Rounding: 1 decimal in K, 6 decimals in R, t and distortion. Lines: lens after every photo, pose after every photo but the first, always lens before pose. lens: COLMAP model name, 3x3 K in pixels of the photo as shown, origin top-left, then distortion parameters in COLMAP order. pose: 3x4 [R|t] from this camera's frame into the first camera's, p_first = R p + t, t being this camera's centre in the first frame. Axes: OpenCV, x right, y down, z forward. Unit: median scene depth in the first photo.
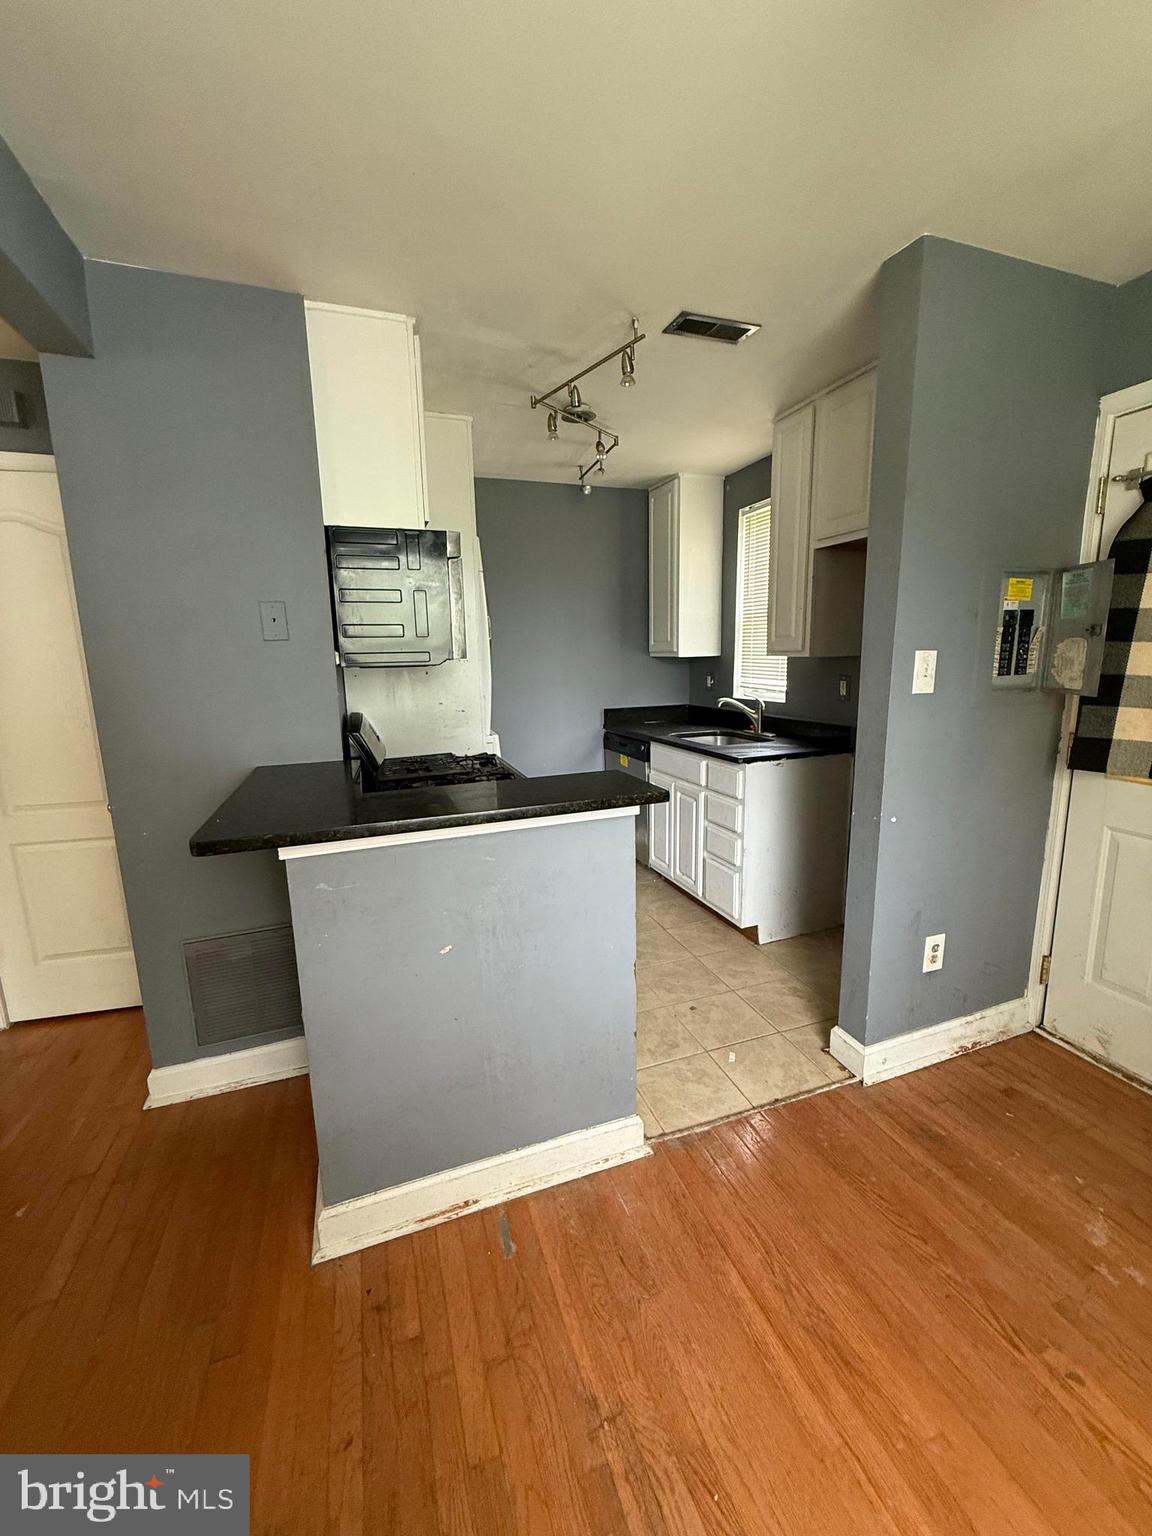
lens RADIAL K [[613.4, 0, 576.0], [0, 613.4, 768.0], [0, 0, 1]] dist [0.000274, -0.000170]
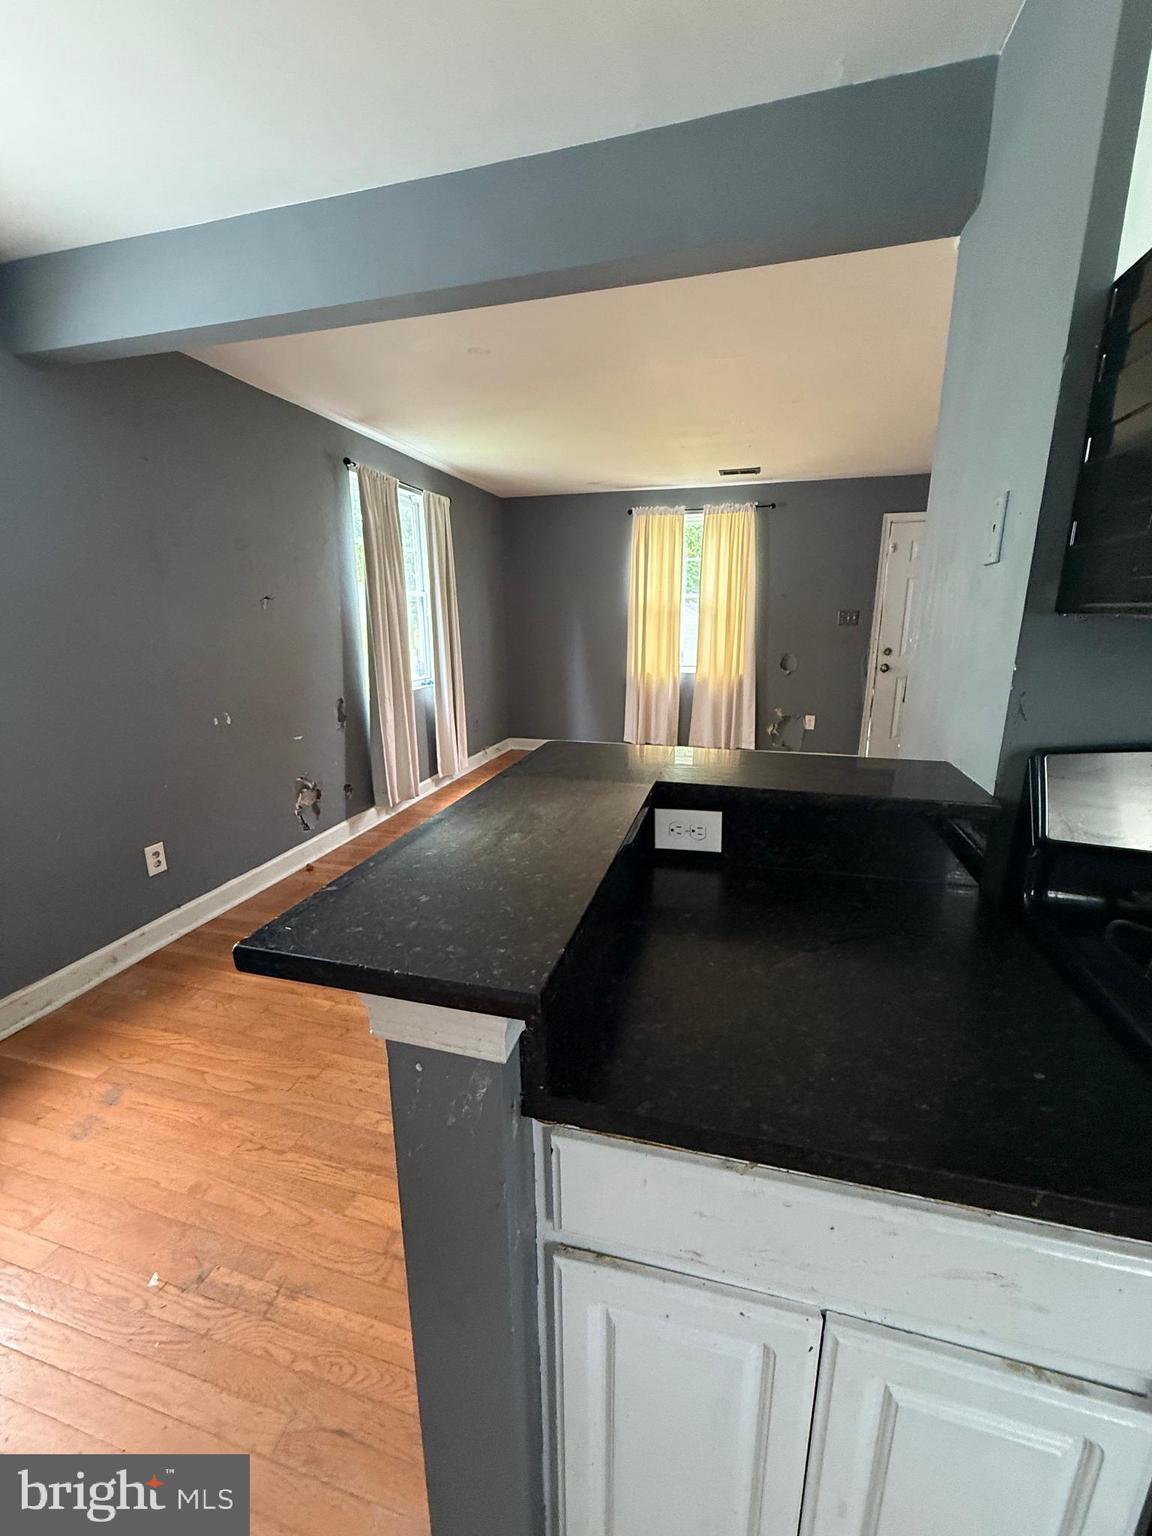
lens RADIAL K [[613.4, 0, 576.0], [0, 613.4, 768.0], [0, 0, 1]] dist [0.000274, -0.000170]
pose [[-0.577712, 0.219149, -0.786271, 0.226966], [-0.136273, 0.923868, 0.357626, -0.172587], [0.804784, 0.313753, -0.503866, 0.962346]]
